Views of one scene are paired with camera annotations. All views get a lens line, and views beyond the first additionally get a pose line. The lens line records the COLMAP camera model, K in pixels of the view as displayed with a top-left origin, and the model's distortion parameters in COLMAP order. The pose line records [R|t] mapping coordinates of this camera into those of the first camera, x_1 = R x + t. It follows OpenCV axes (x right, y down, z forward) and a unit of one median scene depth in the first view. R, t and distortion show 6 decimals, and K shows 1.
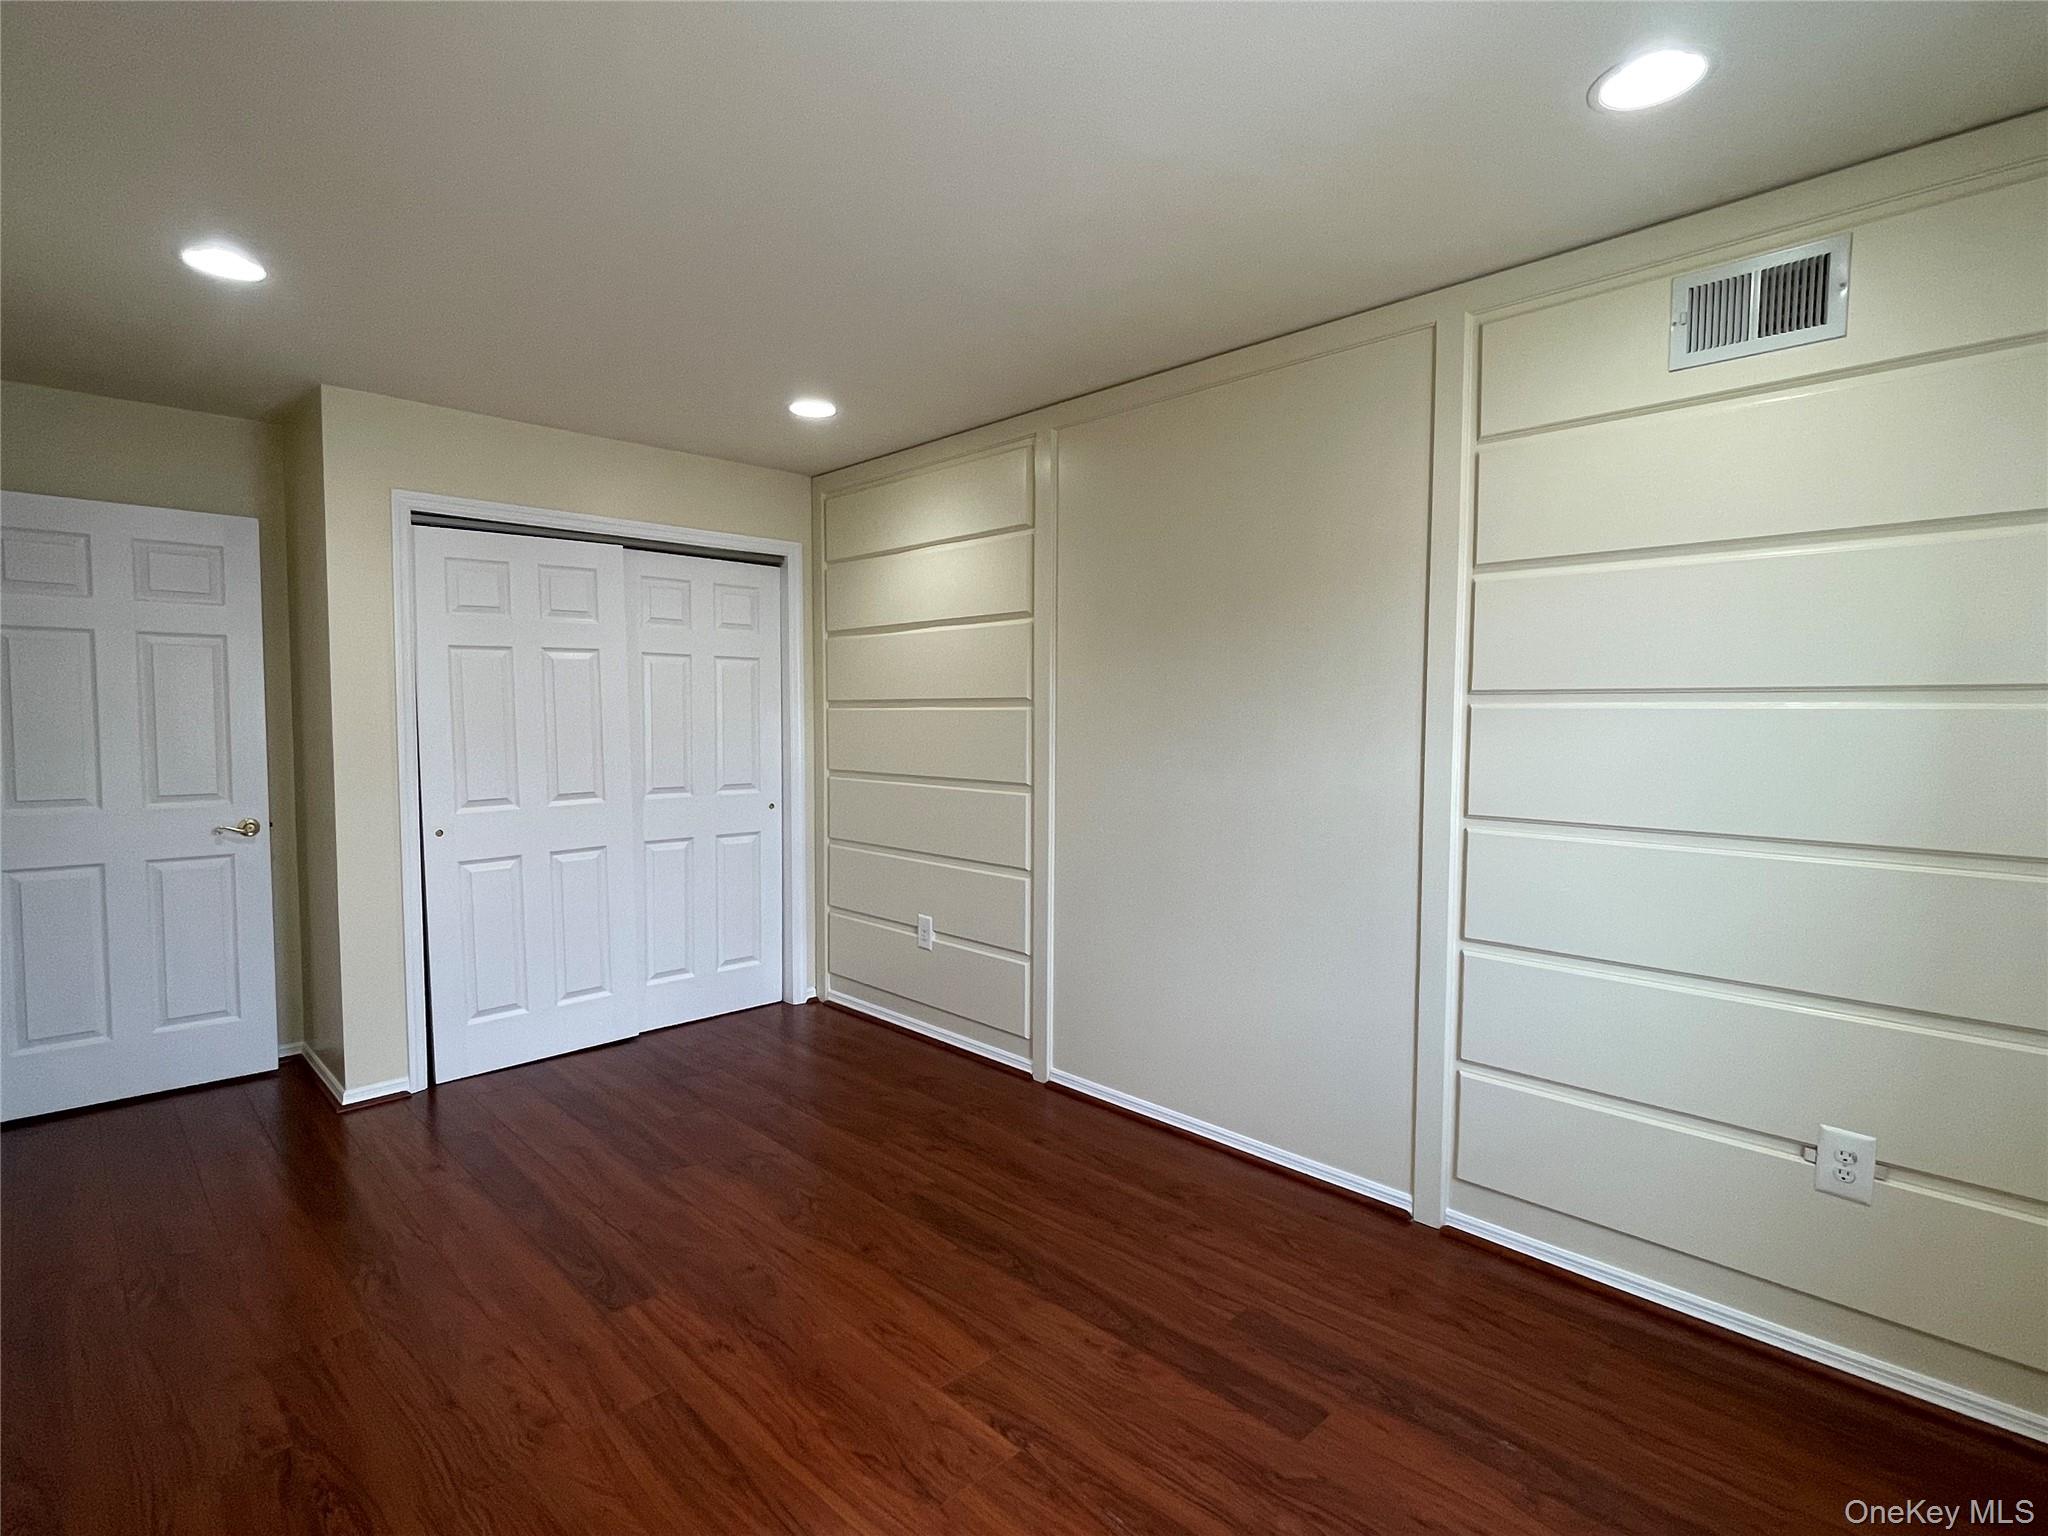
lens RADIAL K [[1007.0, 0, 1024.0], [0, 1007.0, 768.0], [0, 0, 1]] dist [0.024968, -0.000051]
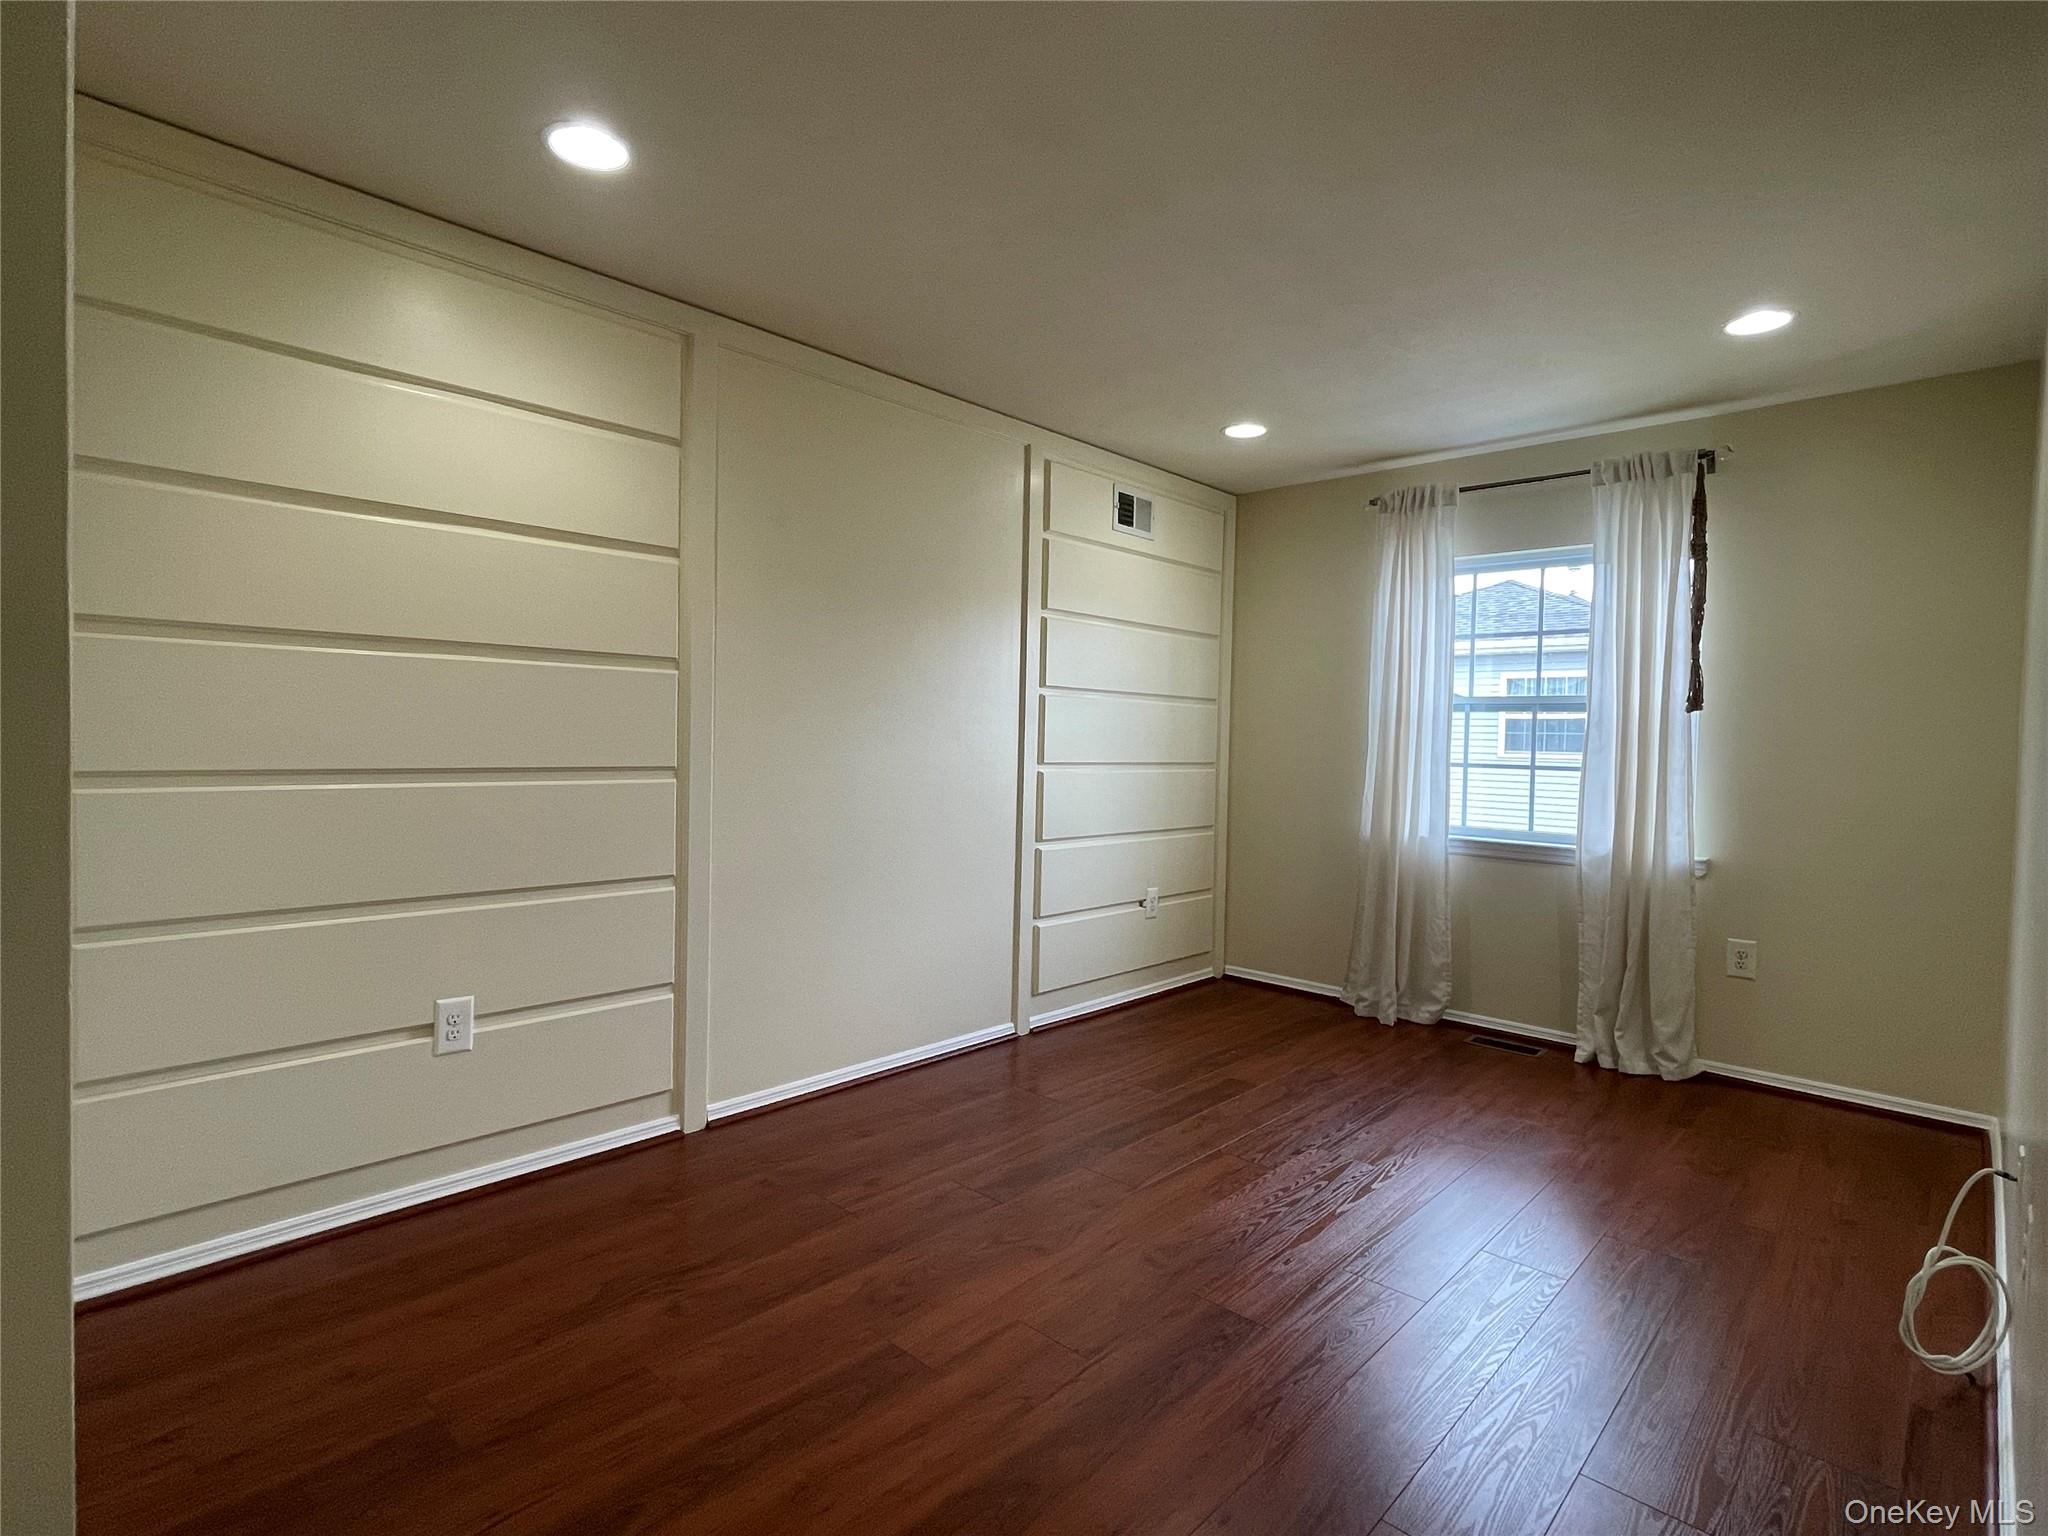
lens RADIAL K [[1007.0, 0, 1024.0], [0, 1007.0, 768.0], [0, 0, 1]] dist [0.024968, -0.000051]
pose [[-0.026779, -0.042523, 0.998737, -0.997519], [0.025723, 0.998735, 0.043213, -0.014852], [-0.999310, 0.026847, -0.025651, 0.930535]]
